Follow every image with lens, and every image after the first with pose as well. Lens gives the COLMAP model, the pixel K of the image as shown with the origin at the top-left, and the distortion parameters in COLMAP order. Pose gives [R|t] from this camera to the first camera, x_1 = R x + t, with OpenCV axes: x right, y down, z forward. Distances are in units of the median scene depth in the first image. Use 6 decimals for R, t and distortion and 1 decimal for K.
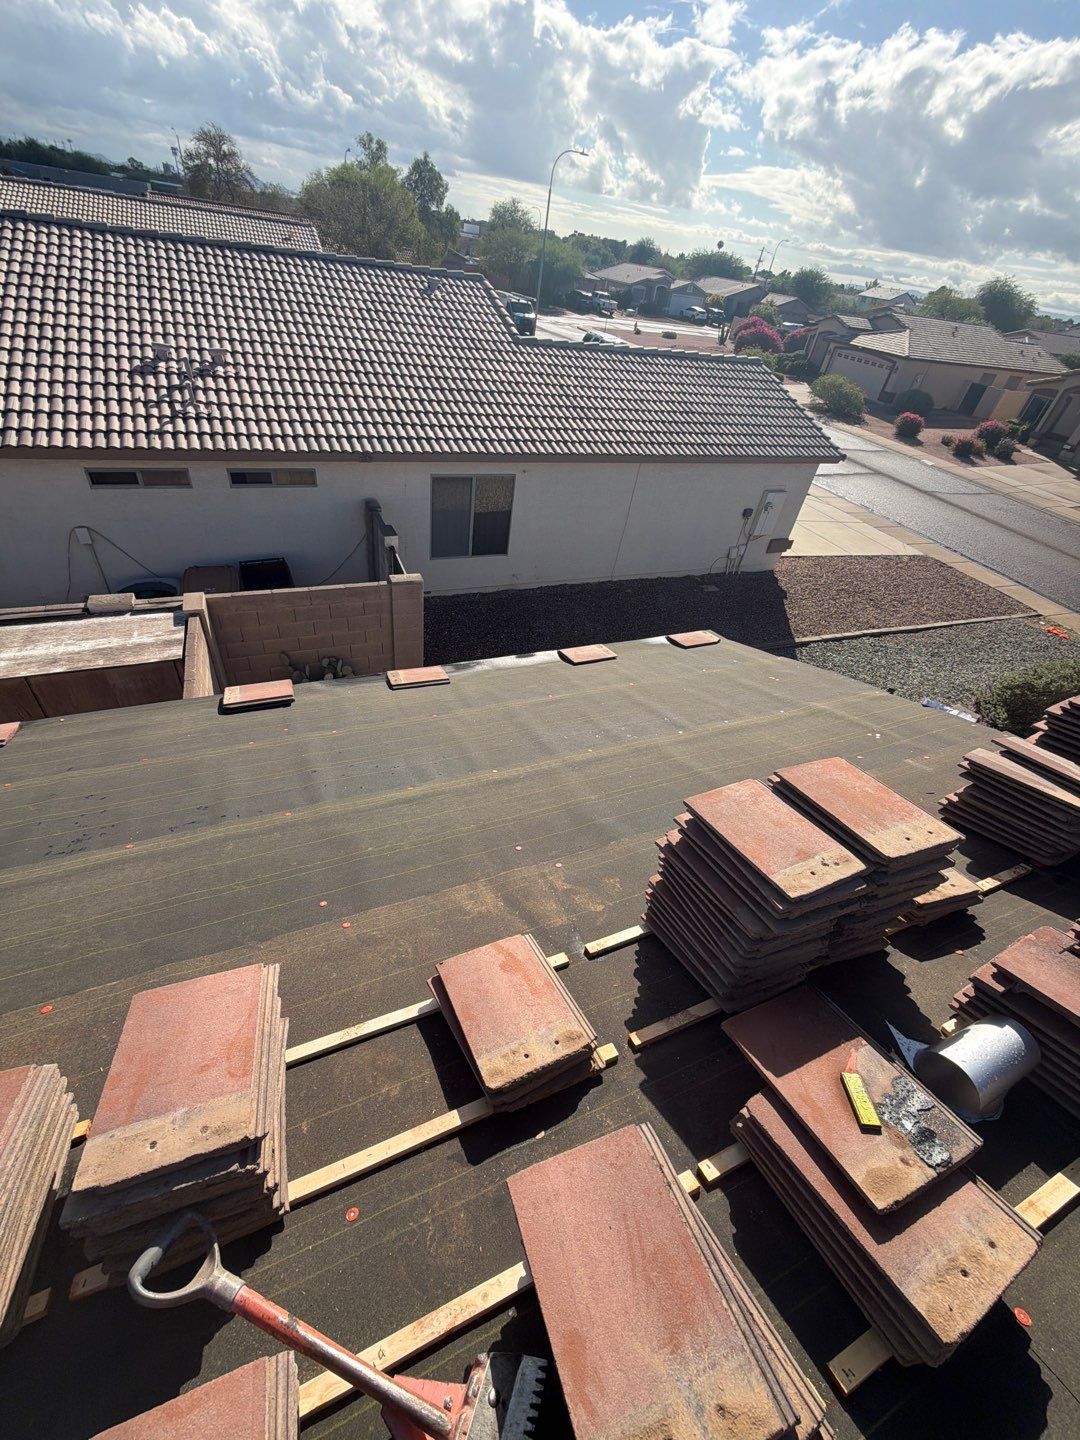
lens RADIAL K [[572.8, 0, 538.2], [0, 572.8, 724.2], [0, 0, 1]] dist [0.000145, 0.000837]
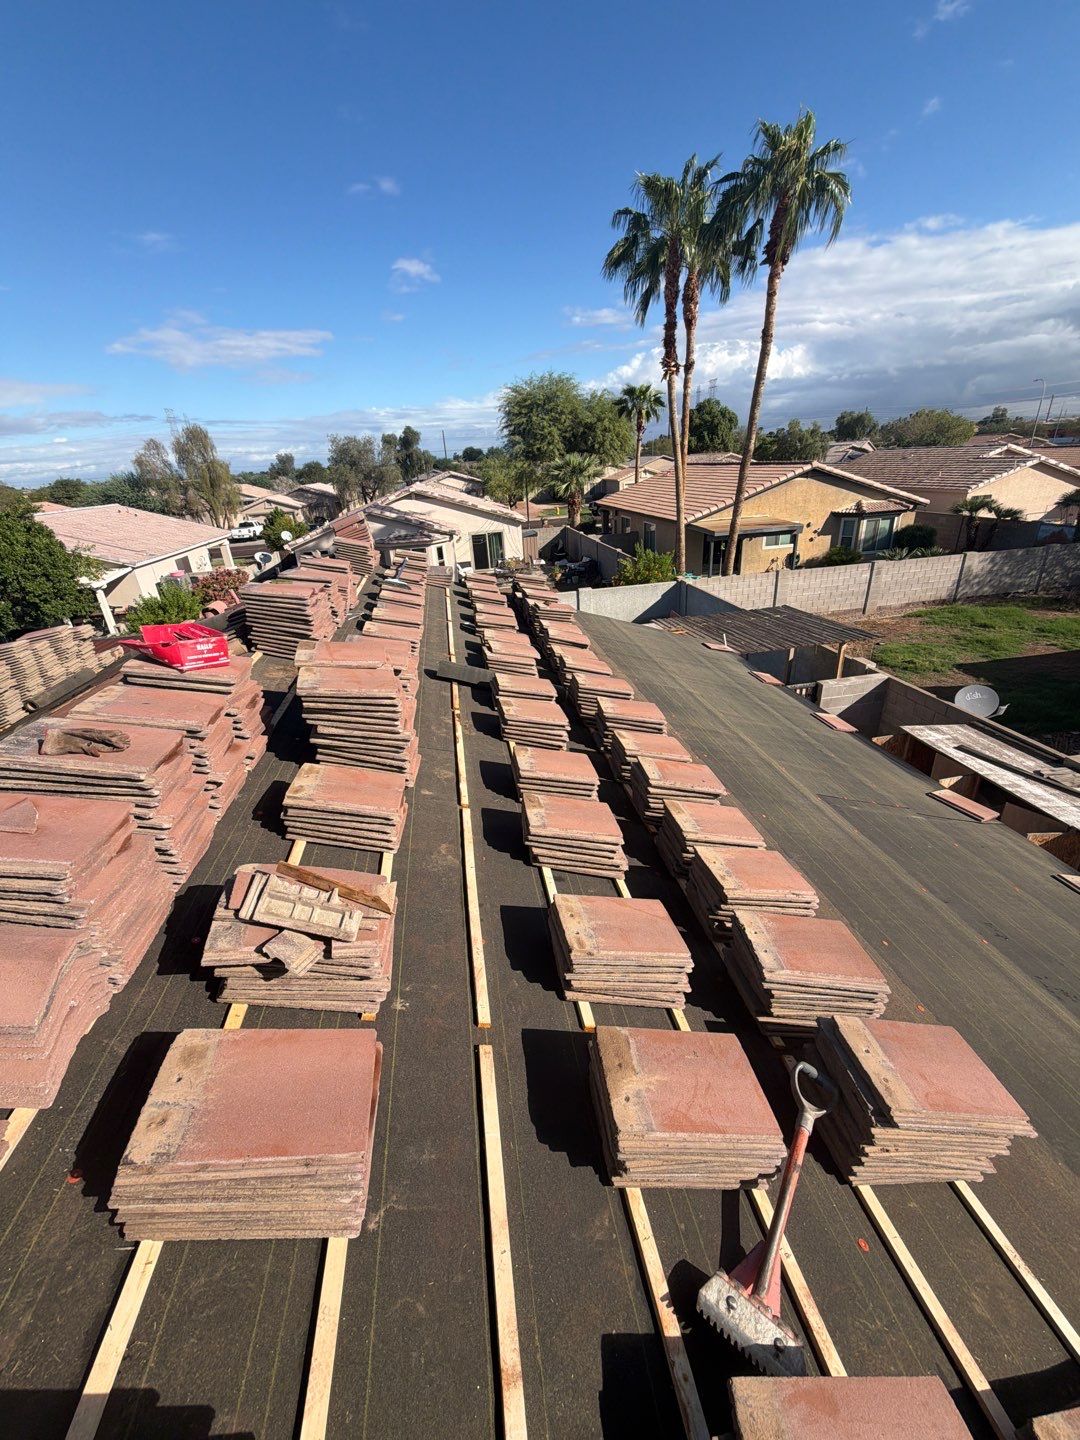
lens RADIAL K [[572.8, 0, 538.0], [0, 572.8, 720.9], [0, 0, 1]] dist [0.000145, 0.000837]
pose [[-0.250153, 0.298226, -0.921132, 0.144668], [-0.602750, 0.696568, 0.389211, 0.010080], [0.757704, 0.652575, 0.005507, -0.053167]]
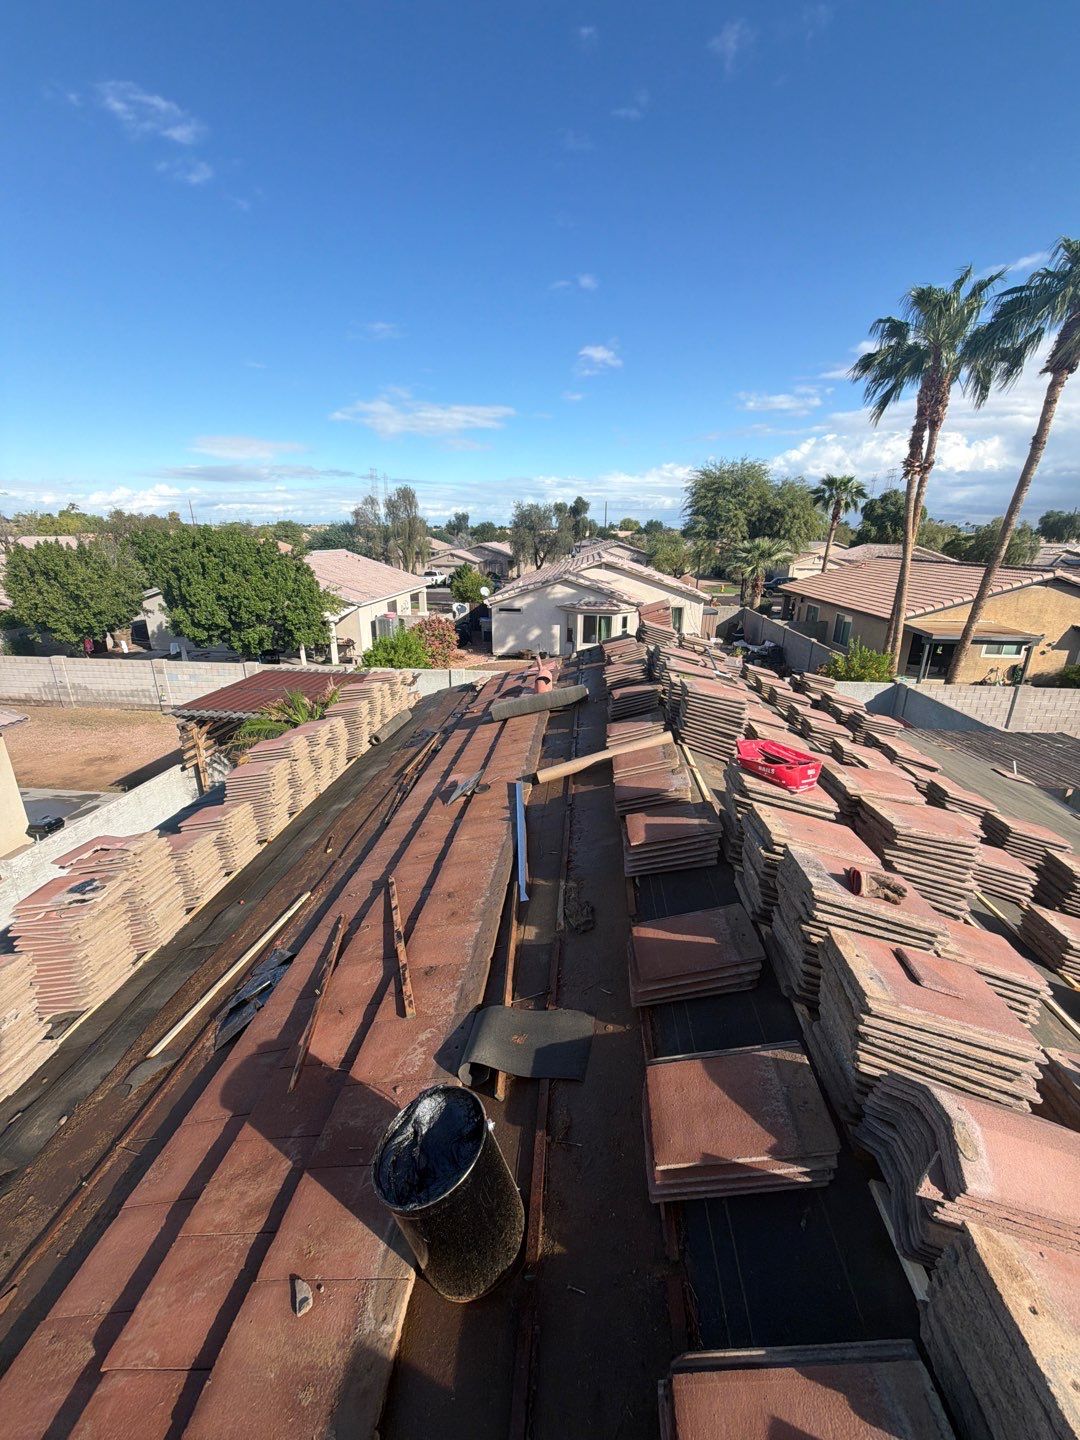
lens RADIAL K [[572.8, 0, 538.0], [0, 572.8, 723.5], [0, 0, 1]] dist [0.000145, 0.000837]
pose [[-0.467834, 0.153149, -0.870446, 0.301445], [-0.623139, 0.641268, 0.447742, 0.214894], [0.626761, 0.751878, -0.204574, -0.379600]]
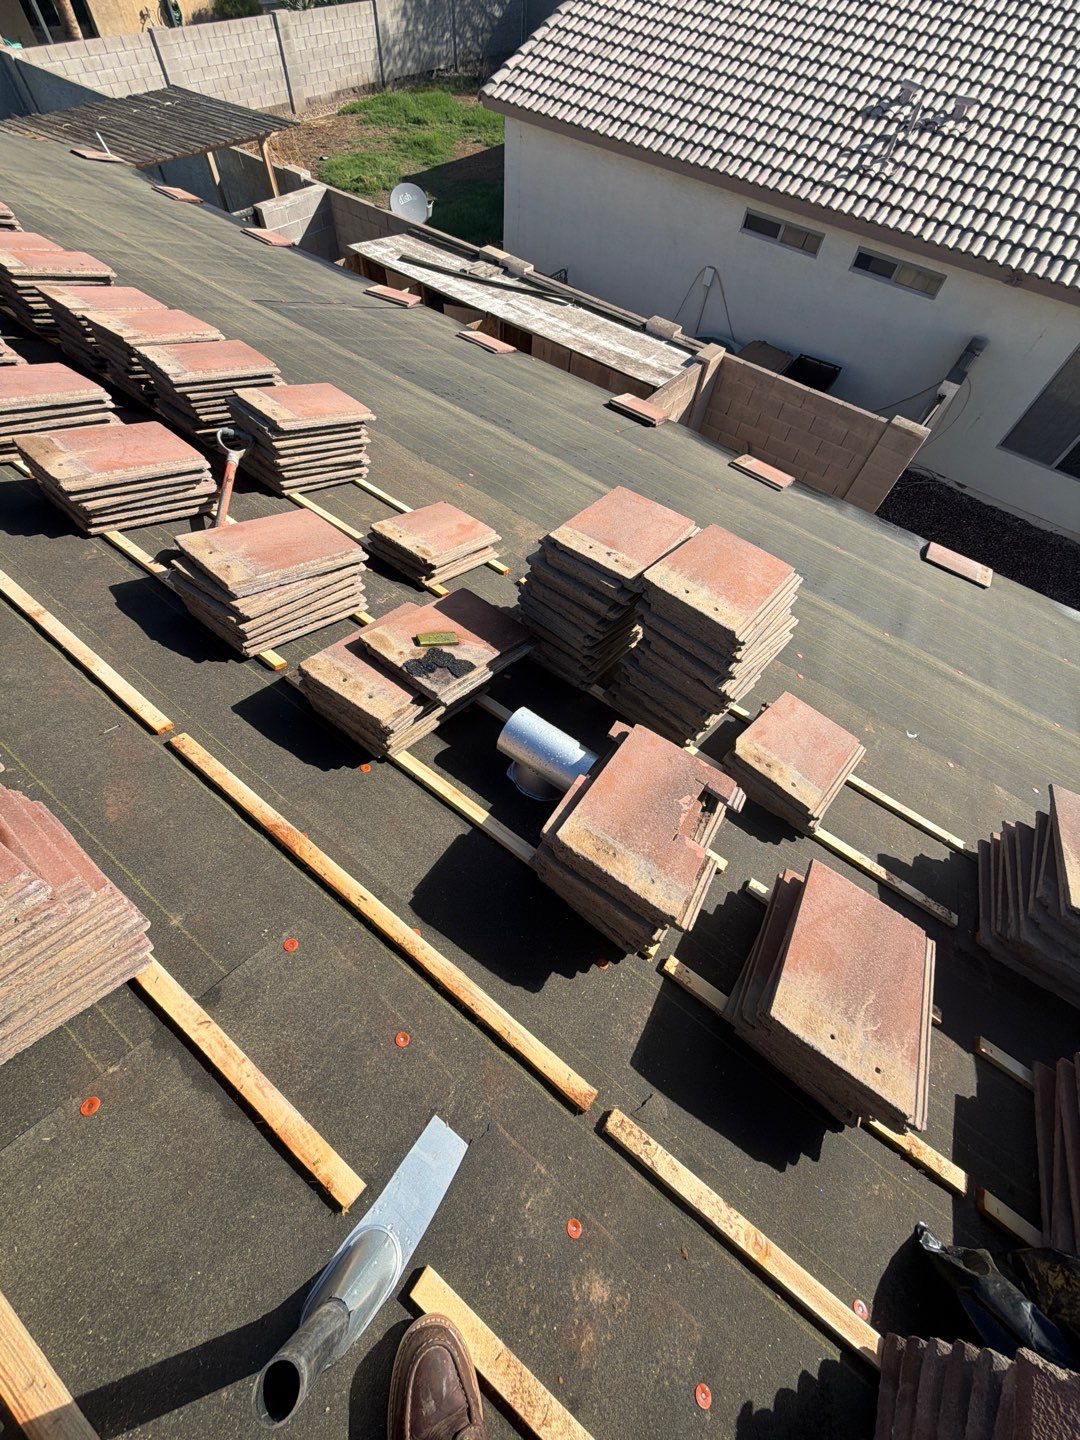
lens RADIAL K [[572.8, 0, 538.2], [0, 572.8, 722.2], [0, 0, 1]] dist [0.000145, 0.000837]
pose [[0.493602, 0.689662, -0.529833, 0.352285], [-0.561498, 0.717949, 0.411423, 0.031608], [0.664136, 0.094421, 0.741625, 0.050586]]
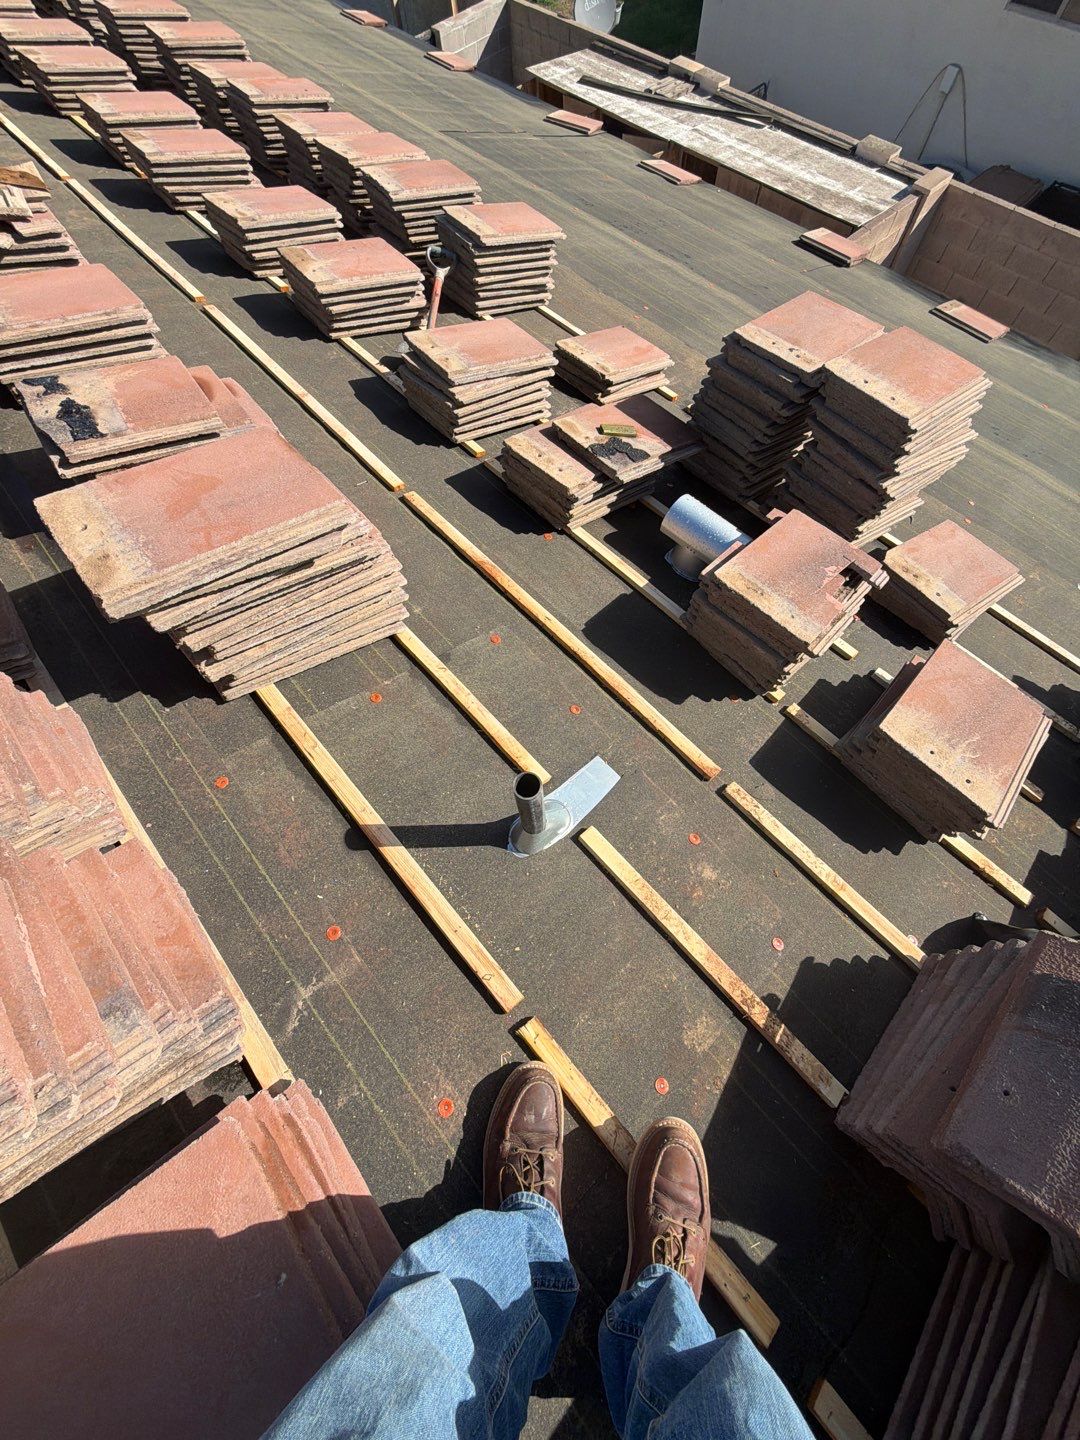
lens RADIAL K [[572.8, 0, 537.4], [0, 572.8, 720.7], [0, 0, 1]] dist [0.000145, 0.000837]
pose [[0.307915, 0.814302, -0.492037, 0.430498], [-0.536141, 0.575741, 0.617313, 0.069254], [0.785965, 0.073721, 0.613860, 0.000199]]
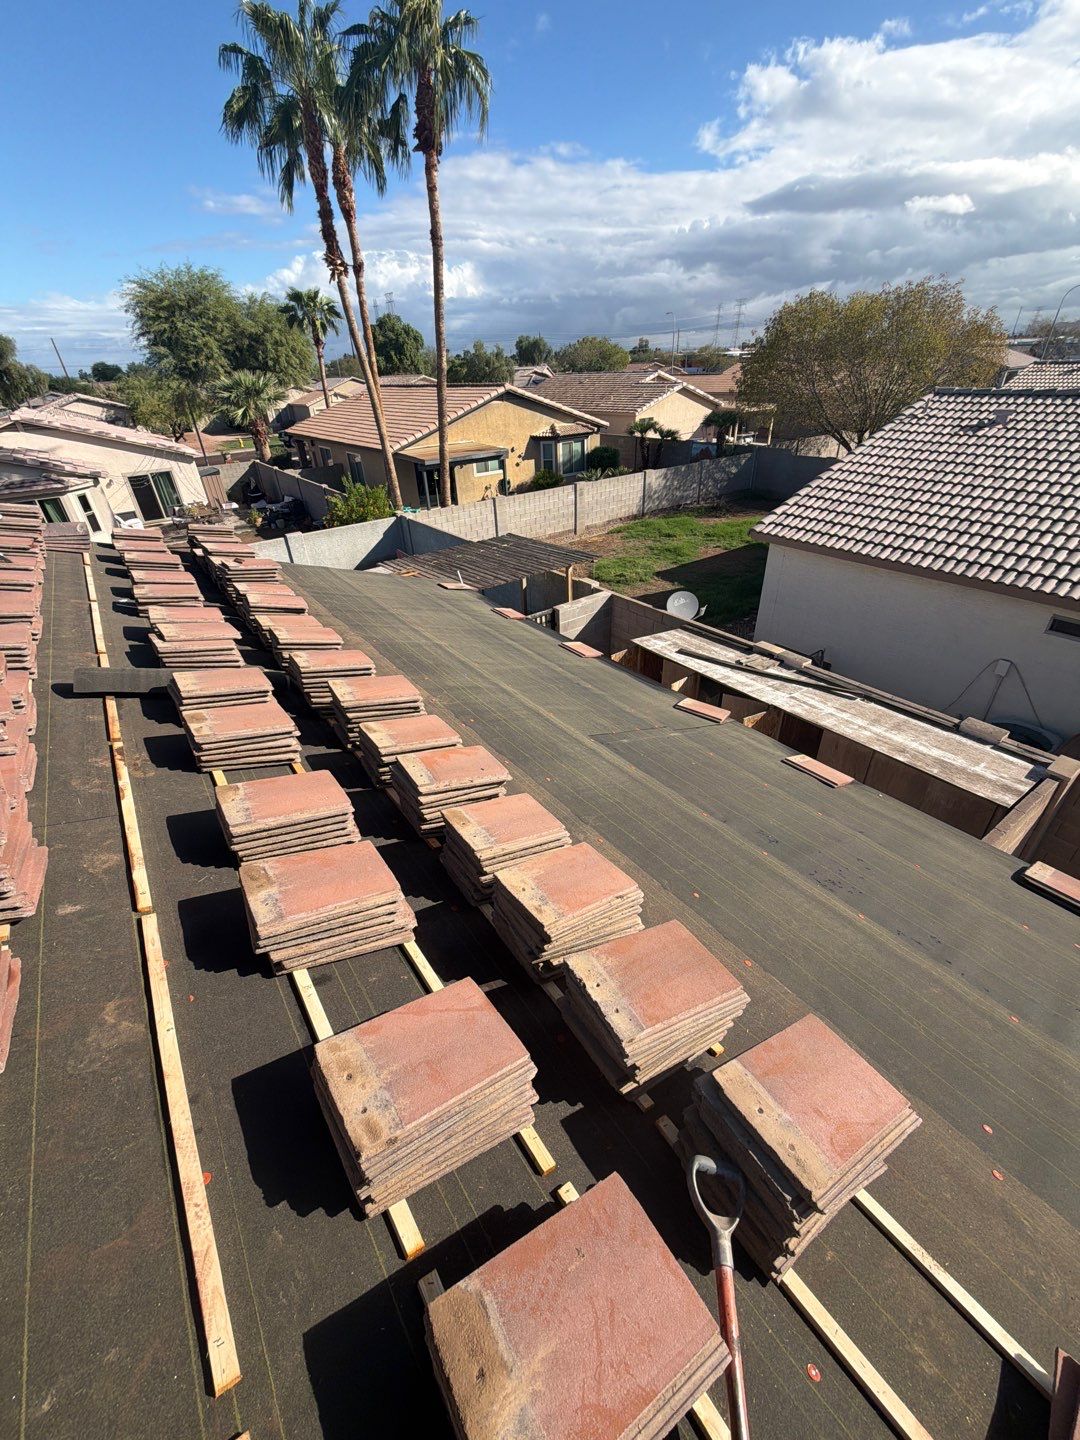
lens RADIAL K [[572.8, 0, 538.4], [0, 572.8, 721.2], [0, 0, 1]] dist [0.000145, 0.000837]
pose [[0.211529, 0.397612, -0.892838, -0.001003], [-0.576512, 0.788424, 0.214527, 0.017168], [0.789233, 0.469354, 0.396003, -0.053694]]
